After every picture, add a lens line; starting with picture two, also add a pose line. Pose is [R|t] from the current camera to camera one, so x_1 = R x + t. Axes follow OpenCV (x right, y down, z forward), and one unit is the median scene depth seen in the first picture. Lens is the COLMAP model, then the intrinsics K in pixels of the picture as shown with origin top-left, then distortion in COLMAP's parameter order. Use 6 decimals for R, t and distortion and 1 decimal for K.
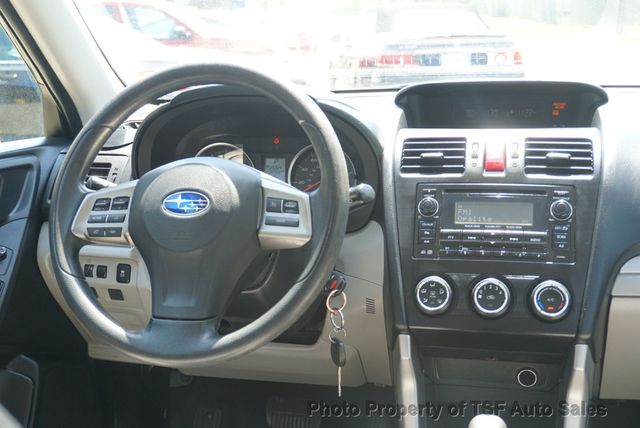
lens RADIAL K [[829.6, 0, 314.5], [0, 829.6, 215.2], [0, 0, 1]] dist [0.012828, 0.000000]
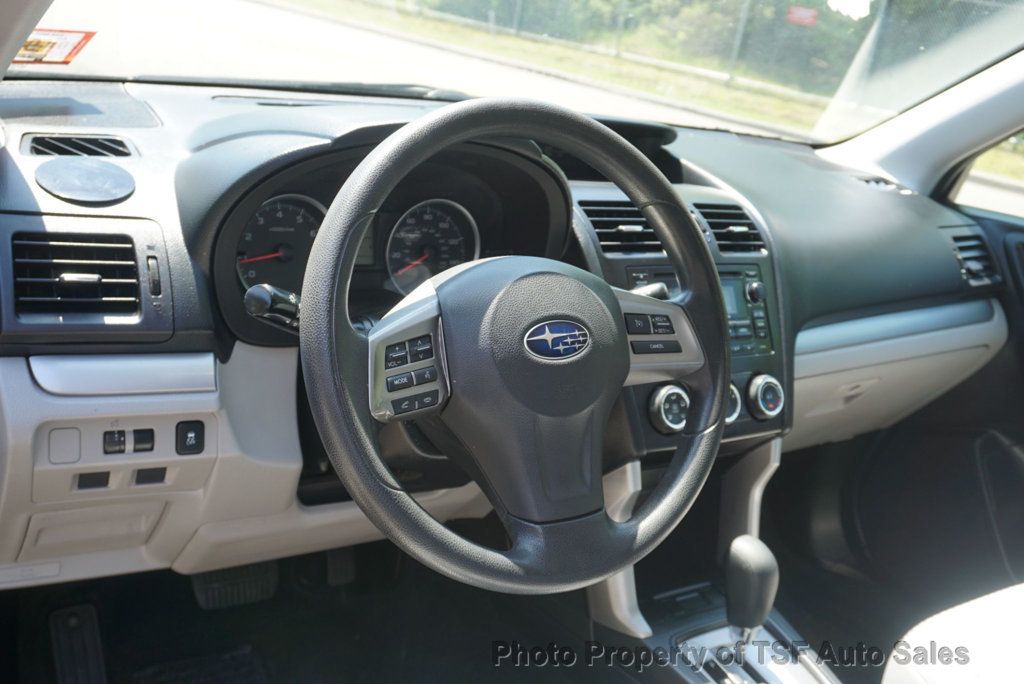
lens RADIAL K [[979.0, 0, 501.9], [0, 979.0, 349.6], [0, 0, 1]] dist [-0.010543, 0.000000]
pose [[0.676911, -0.112358, 0.727438, -0.663232], [-0.012417, 0.986397, 0.163911, -0.116325], [-0.735960, -0.119986, 0.666308, 0.494650]]
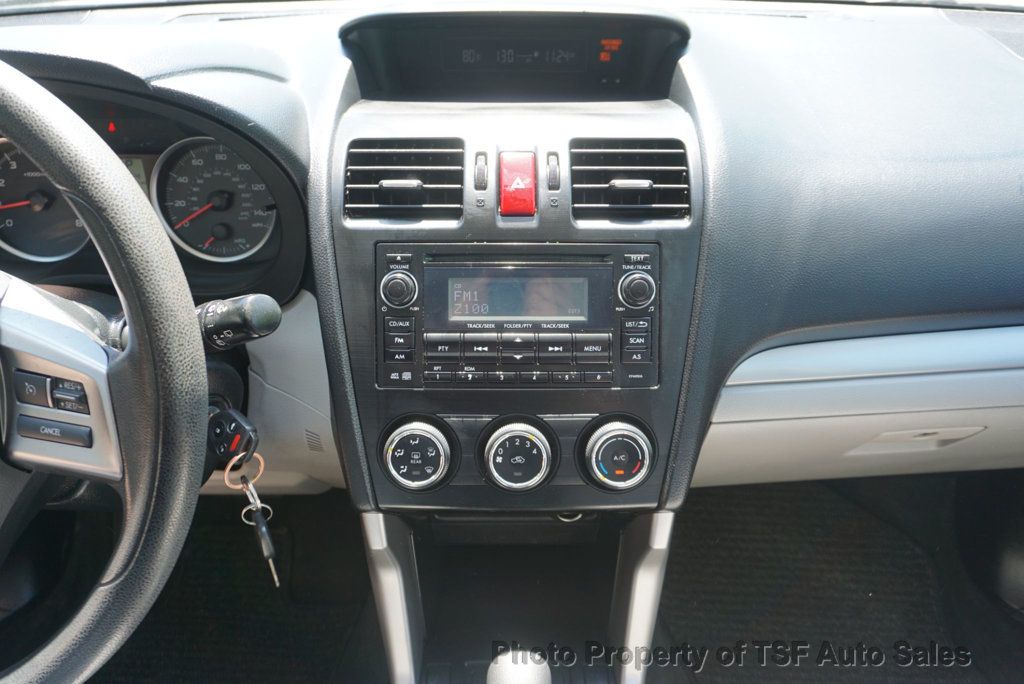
lens RADIAL K [[767.9, 0, 506.3], [0, 767.9, 342.1], [0, 0, 1]] dist [-0.021265, 0.014962]
pose [[0.973750, -0.098552, 0.205178, 0.103833], [0.023093, 0.939530, 0.341687, -0.152028], [-0.226445, -0.327979, 0.917143, 0.540525]]
